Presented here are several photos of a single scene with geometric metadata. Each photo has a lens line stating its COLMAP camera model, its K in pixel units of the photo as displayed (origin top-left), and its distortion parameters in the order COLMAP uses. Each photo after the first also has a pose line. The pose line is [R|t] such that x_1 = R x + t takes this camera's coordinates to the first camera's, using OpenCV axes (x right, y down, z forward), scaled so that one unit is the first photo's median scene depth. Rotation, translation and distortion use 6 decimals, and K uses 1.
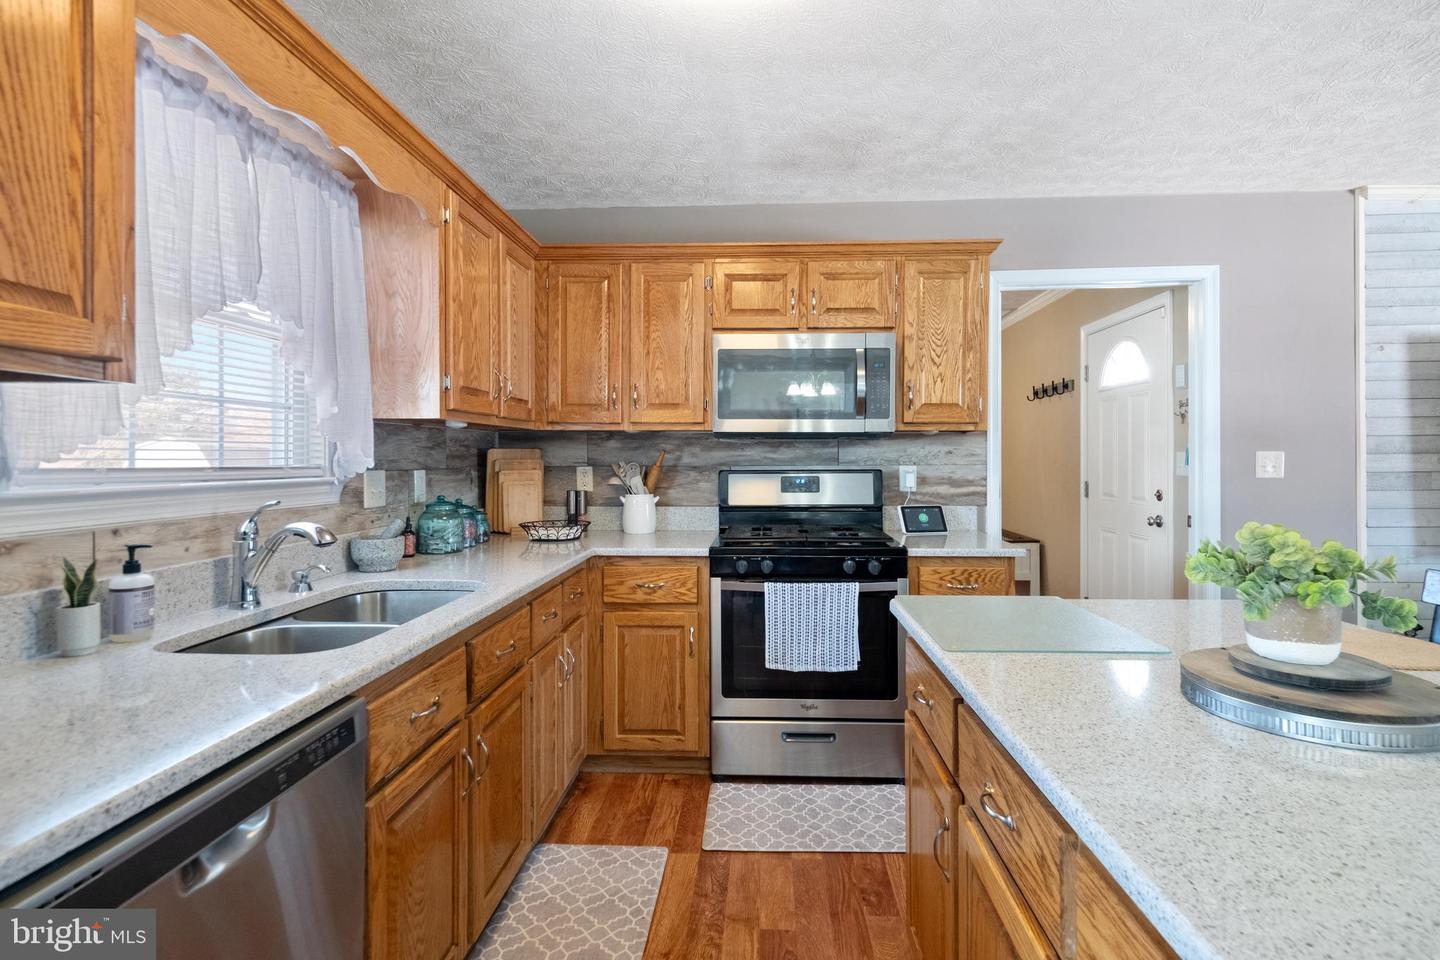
lens RADIAL K [[696.1, 0, 735.4], [0, 696.1, 461.3], [0, 0, 1]] dist [-0.000254, -0.000058]
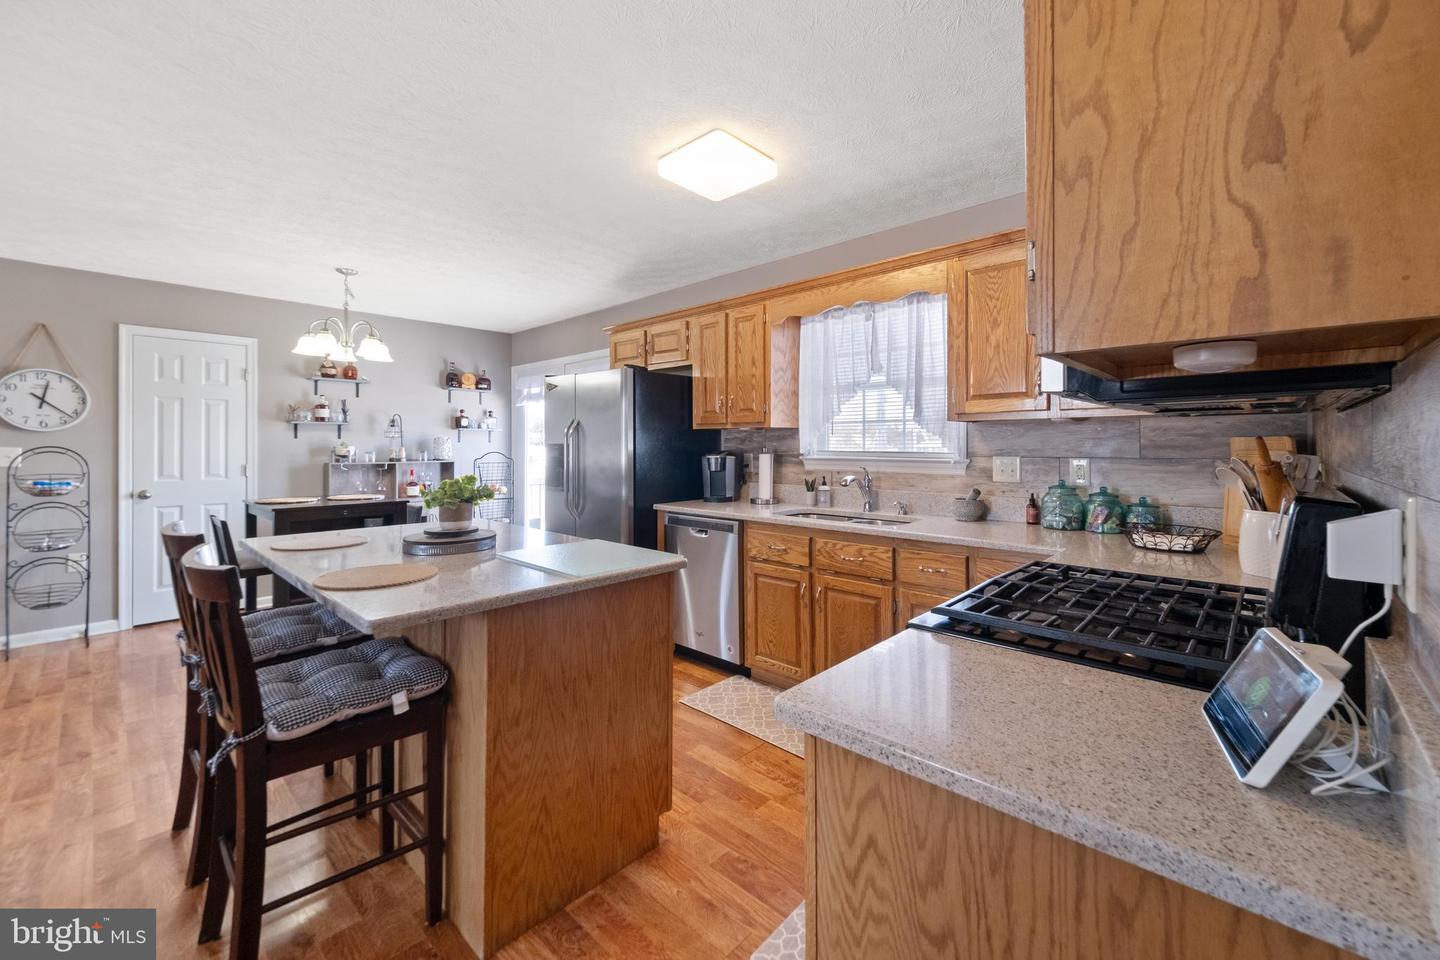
lens RADIAL K [[578.5, 0, 728.2], [0, 578.5, 441.4], [0, 0, 1]] dist [0.017268, -0.000068]
pose [[-0.645971, 0.000097, -0.763362, 0.590283], [-0.001864, 0.999997, 0.001704, -0.014518], [0.763360, 0.002524, -0.645969, 1.033290]]
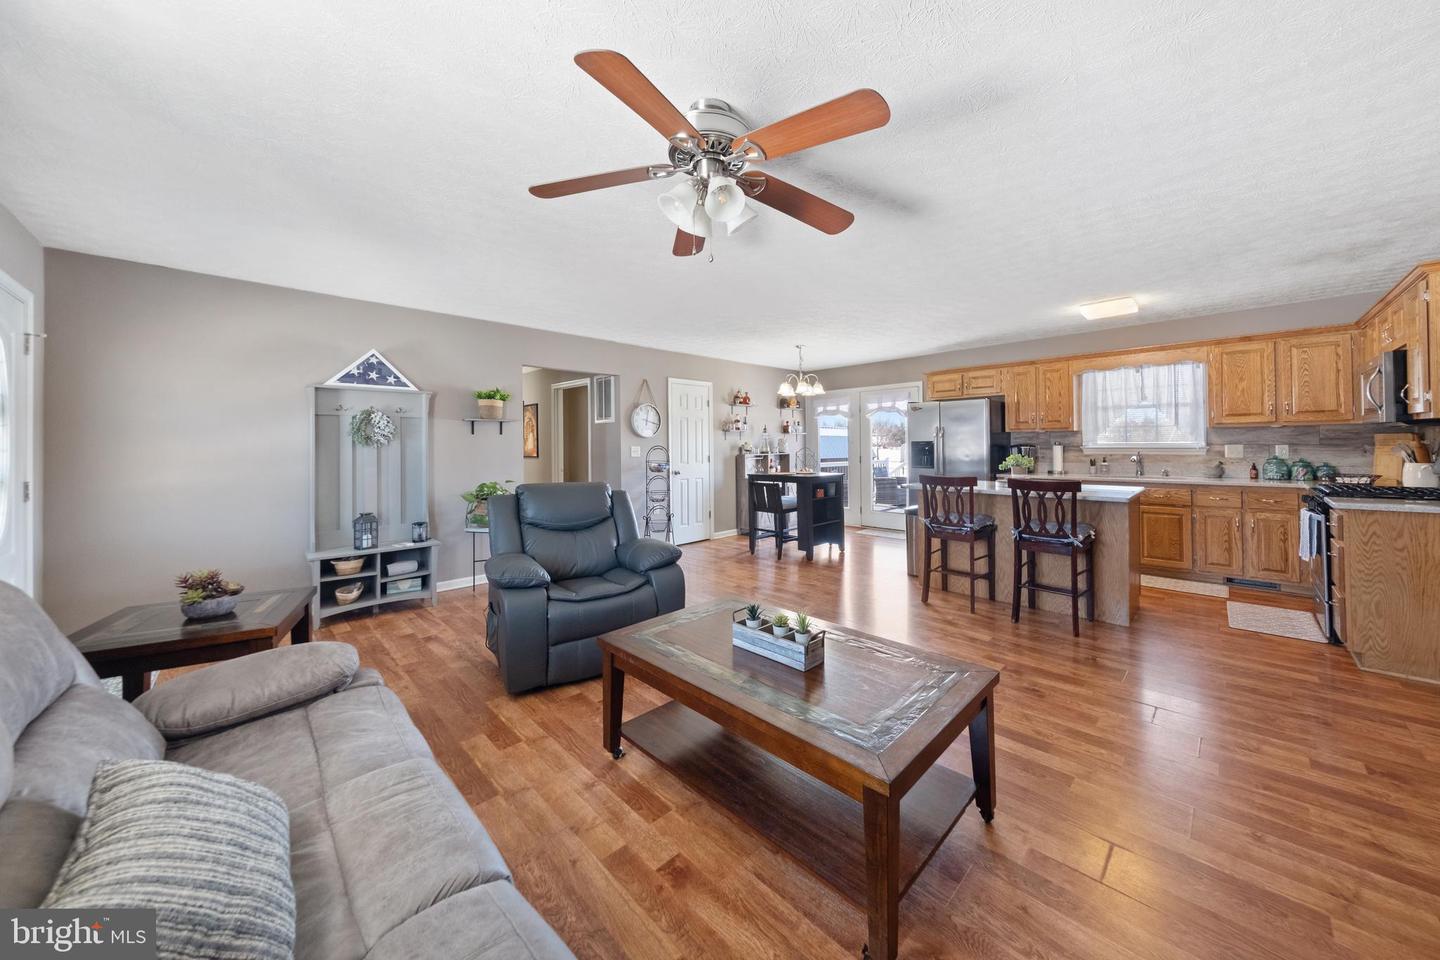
lens RADIAL K [[496.9, 0, 737.6], [0, 496.9, 436.6], [0, 0, 1]] dist [0.000580, 0.000103]
pose [[-0.678096, -0.000264, -0.734974, 1.786405], [0.008404, 0.999932, -0.008113, -0.015239], [0.734926, -0.011678, -0.678047, 0.684952]]
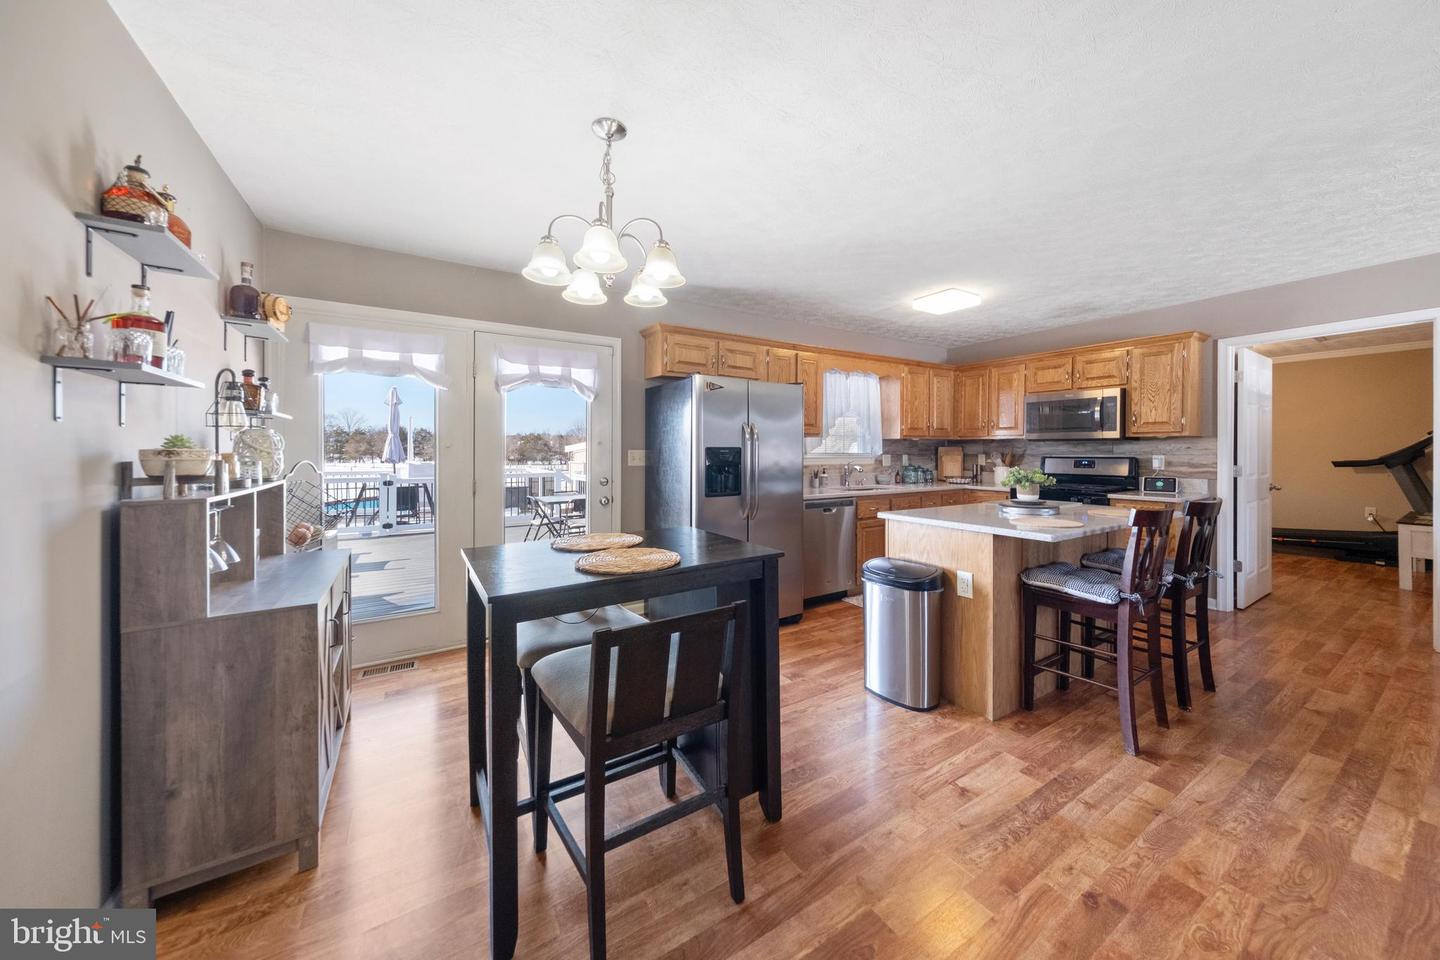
lens RADIAL K [[496.2, 0, 722.2], [0, 496.2, 453.9], [0, 0, 1]] dist [0.000546, 0.000036]
pose [[0.565003, 0.006638, -0.825062, 0.724392], [-0.005282, 0.999976, 0.004428, 0.003129], [0.825072, 0.001856, 0.565024, -0.705138]]
